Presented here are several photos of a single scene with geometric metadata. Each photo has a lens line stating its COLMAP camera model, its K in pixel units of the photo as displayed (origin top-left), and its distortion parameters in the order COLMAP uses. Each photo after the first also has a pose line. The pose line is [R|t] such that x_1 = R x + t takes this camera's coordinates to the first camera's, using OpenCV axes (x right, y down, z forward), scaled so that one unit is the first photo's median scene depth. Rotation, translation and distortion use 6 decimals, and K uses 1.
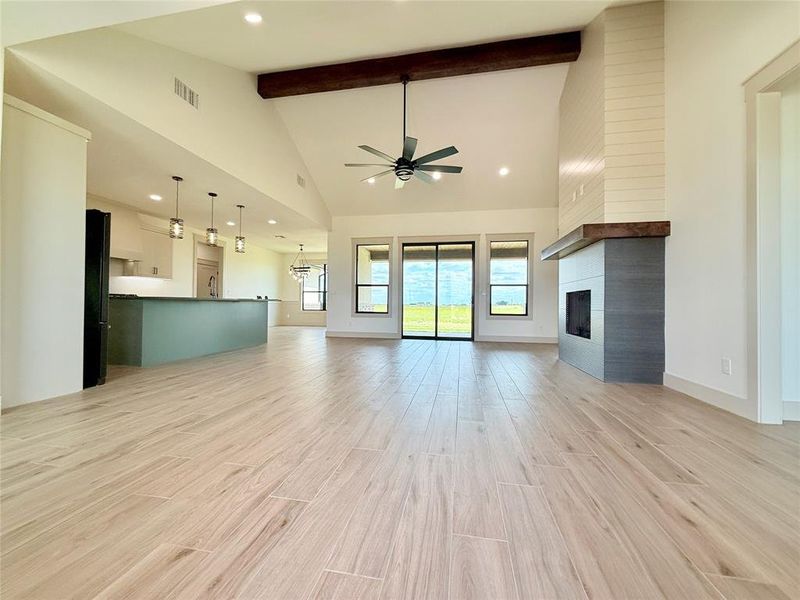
lens RADIAL K [[317.5, 0, 400.0], [0, 317.5, 300.0], [0, 0, 1]] dist [0.001182, 0.000270]
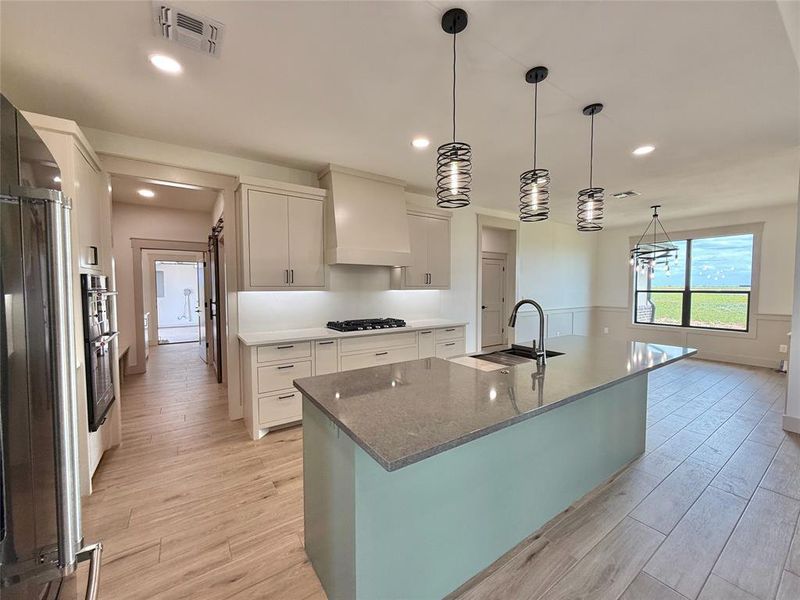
lens RADIAL K [[317.5, 0, 400.0], [0, 317.5, 300.0], [0, 0, 1]] dist [0.001182, 0.000270]
pose [[0.704197, 0.017667, -0.709784, -0.361813], [0.019720, 0.998818, 0.044426, -0.080496], [0.709730, -0.045281, 0.703017, 0.517321]]
